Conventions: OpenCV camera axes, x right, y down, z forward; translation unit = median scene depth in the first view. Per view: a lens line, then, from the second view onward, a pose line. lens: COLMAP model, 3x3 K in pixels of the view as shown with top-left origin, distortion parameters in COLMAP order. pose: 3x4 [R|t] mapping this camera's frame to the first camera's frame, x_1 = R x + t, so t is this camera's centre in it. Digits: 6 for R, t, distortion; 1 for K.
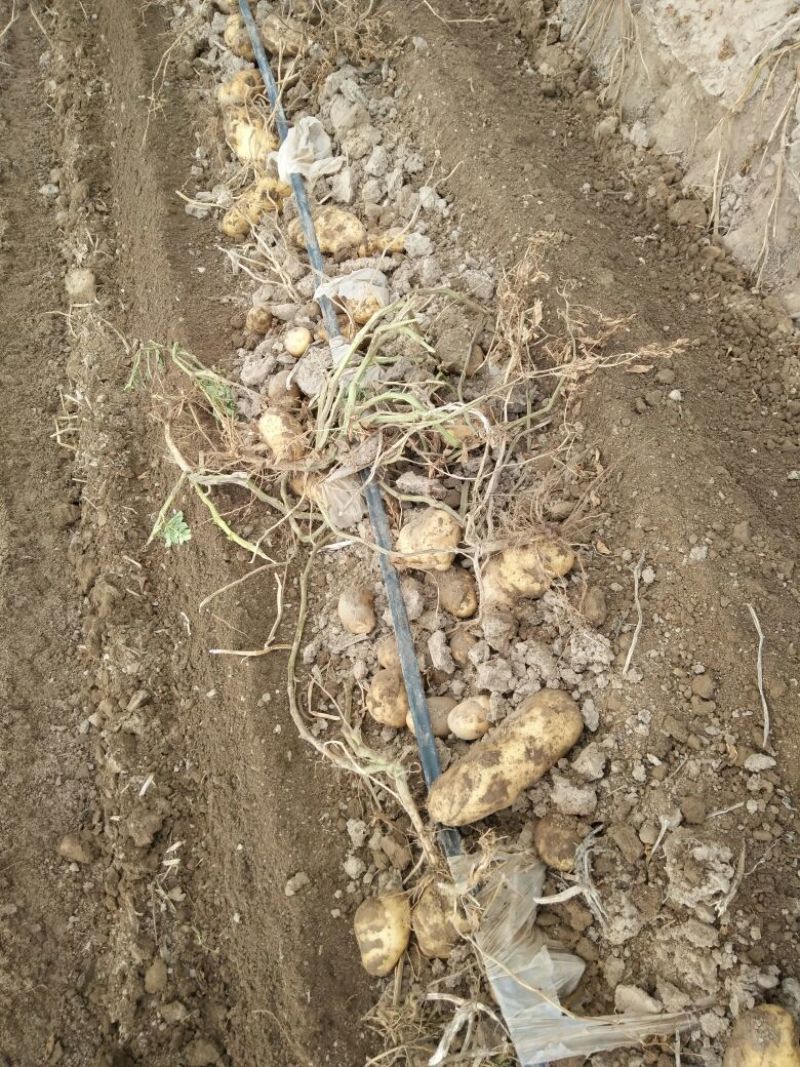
lens RADIAL K [[820.1, 0, 396.7], [0, 820.1, 539.8], [0, 0, 1]] dist [0.053026, -0.062206]
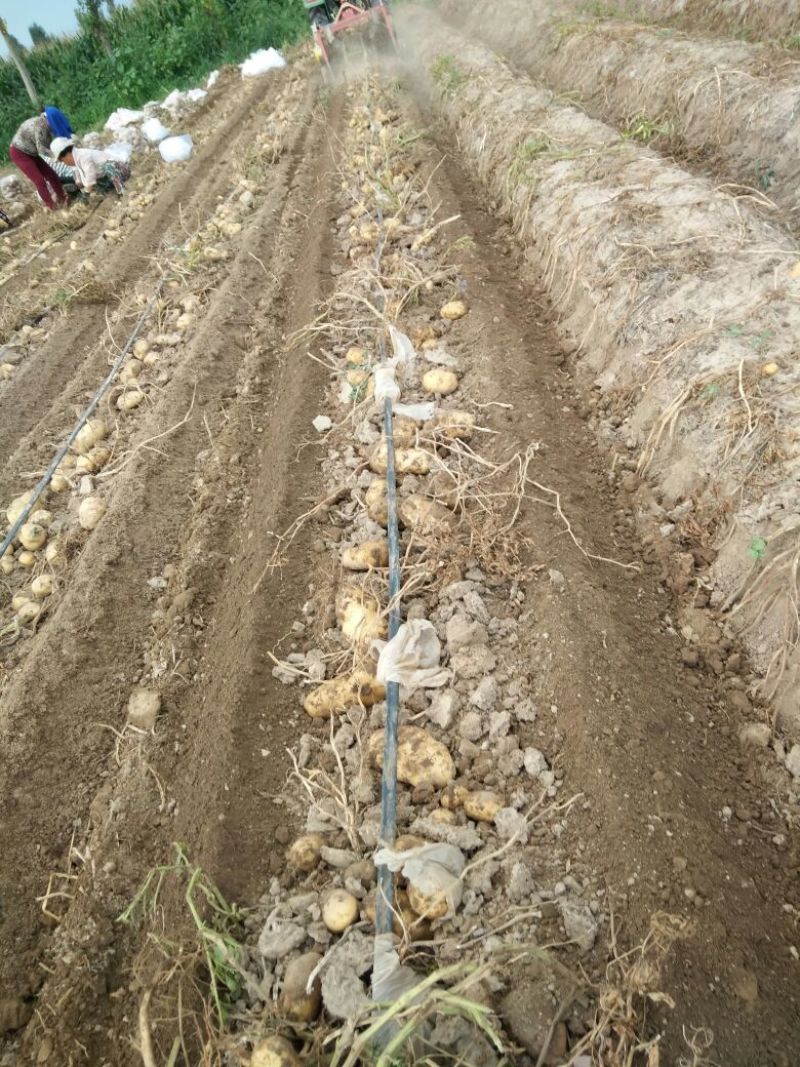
lens RADIAL K [[820.1, 0, 399.9], [0, 820.1, 530.7], [0, 0, 1]] dist [0.053026, -0.062206]
pose [[0.968542, 0.210765, -0.132306, -0.031341], [-0.244446, 0.905383, -0.347172, -0.277955], [0.046616, 0.368592, 0.928422, 0.105349]]
